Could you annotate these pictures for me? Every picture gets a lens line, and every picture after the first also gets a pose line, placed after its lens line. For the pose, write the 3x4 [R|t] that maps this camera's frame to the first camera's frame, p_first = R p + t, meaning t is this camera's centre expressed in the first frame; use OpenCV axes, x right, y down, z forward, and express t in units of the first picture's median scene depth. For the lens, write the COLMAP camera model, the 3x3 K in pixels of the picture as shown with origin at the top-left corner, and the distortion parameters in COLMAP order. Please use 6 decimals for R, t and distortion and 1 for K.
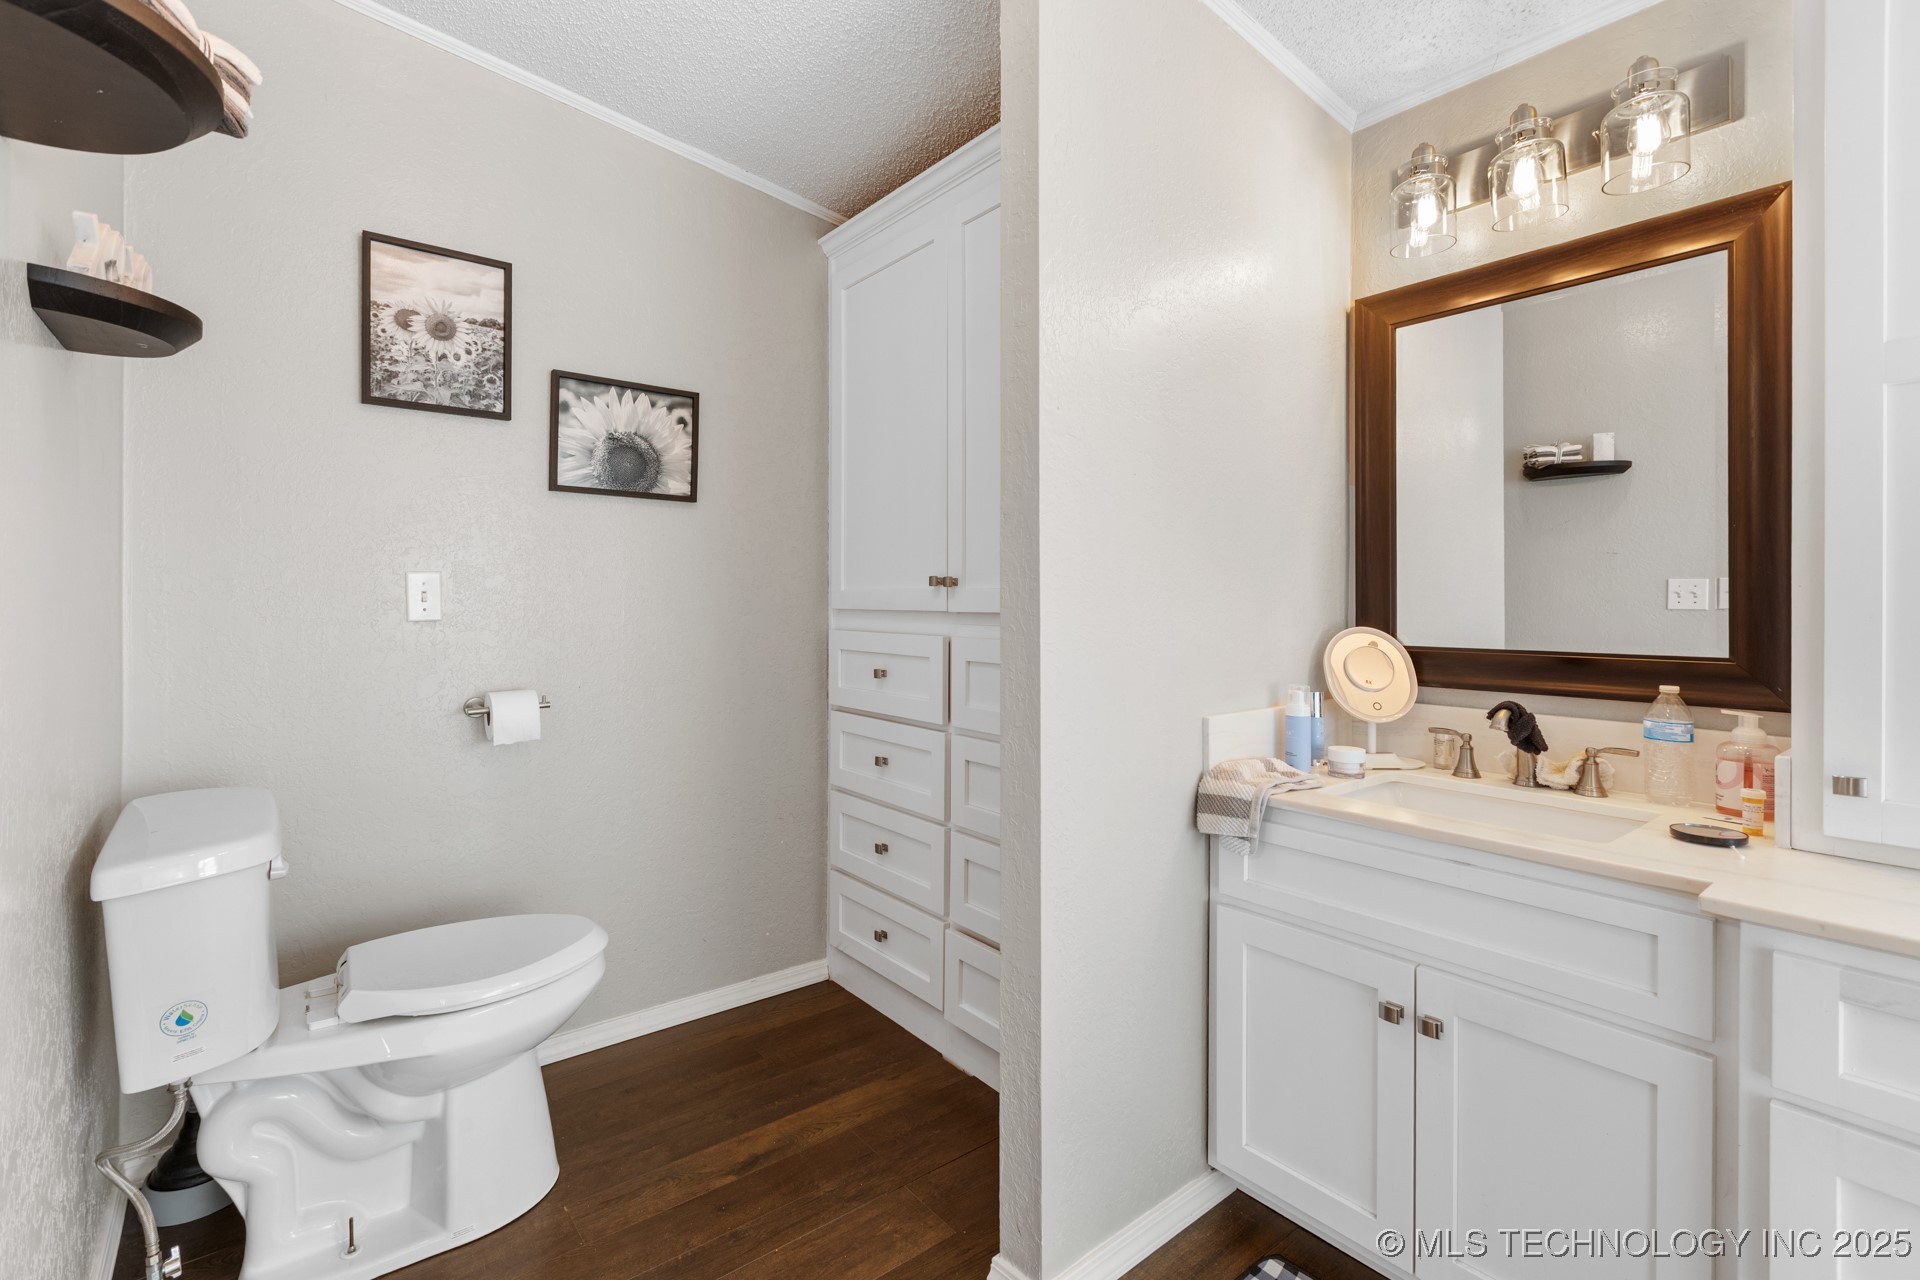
lens RADIAL K [[871.4, 0, 945.6], [0, 871.4, 600.5], [0, 0, 1]] dist [0.000359, -0.000690]
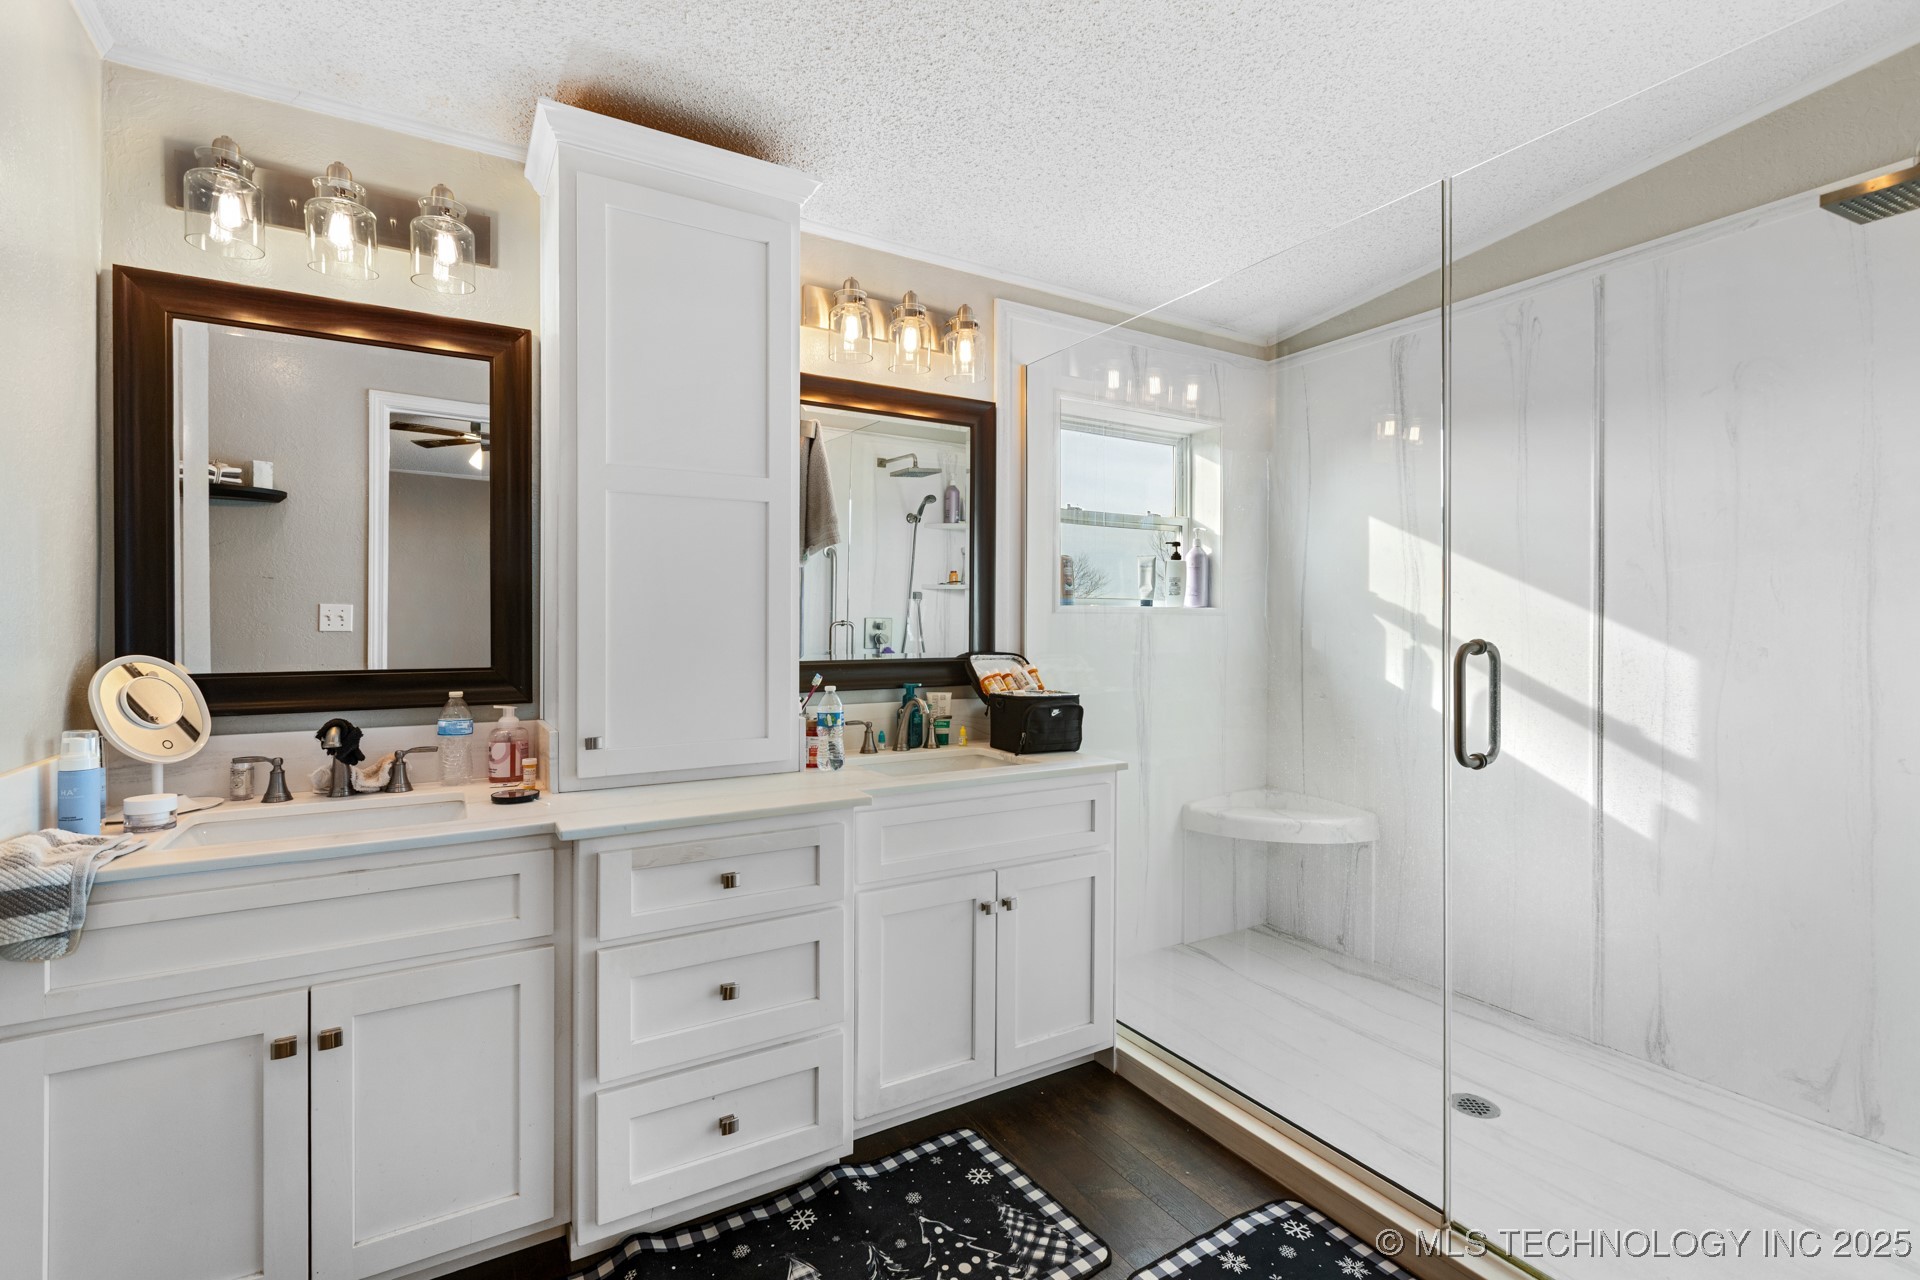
lens RADIAL K [[855.6, 0, 938.5], [0, 855.6, 627.5], [0, 0, 1]] dist [-0.001012, -0.000303]
pose [[0.138532, -0.005716, 0.990341, -0.289179], [-0.001372, 0.999981, 0.005963, -0.003482], [-0.990357, -0.002185, 0.138522, 0.126338]]
